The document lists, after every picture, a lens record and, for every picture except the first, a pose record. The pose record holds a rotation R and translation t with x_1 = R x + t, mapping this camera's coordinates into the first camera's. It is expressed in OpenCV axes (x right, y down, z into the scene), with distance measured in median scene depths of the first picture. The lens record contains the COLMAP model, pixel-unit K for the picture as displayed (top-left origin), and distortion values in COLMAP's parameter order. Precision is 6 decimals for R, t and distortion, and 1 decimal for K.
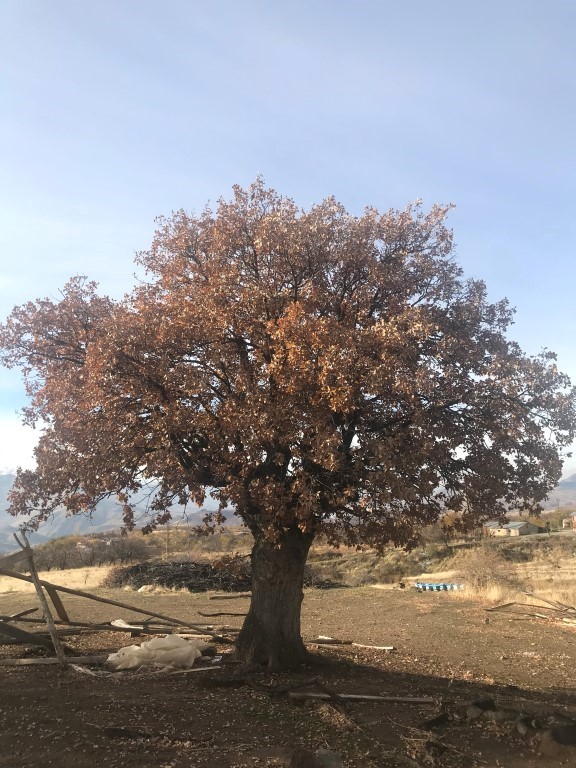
lens RADIAL K [[615.3, 0, 288.0], [0, 615.3, 384.0], [0, 0, 1]] dist [0.013154, 0.005910]
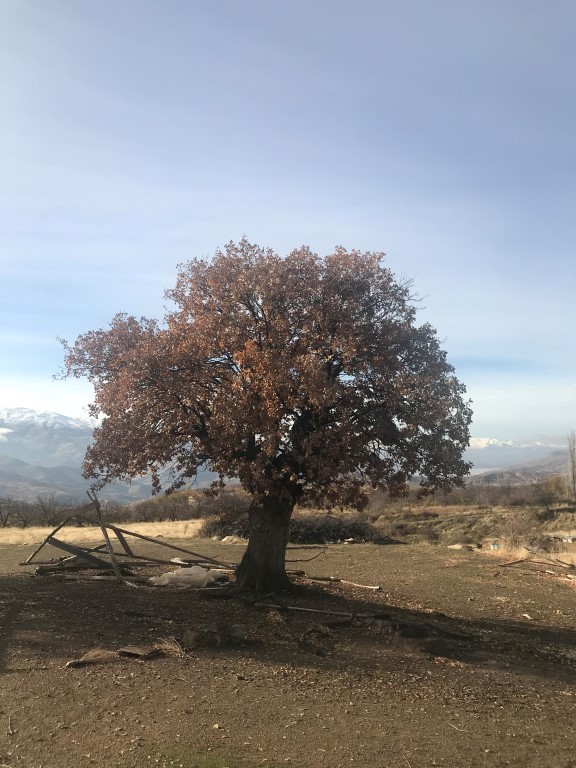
lens RADIAL K [[635.8, 0, 292.3], [0, 635.8, 360.8], [0, 0, 1]] dist [-0.014994, 0.002244]
pose [[0.984567, -0.013005, -0.174525, 0.277804], [0.019205, 0.999241, 0.033885, -0.099229], [0.173952, -0.036714, 0.984070, -0.350038]]
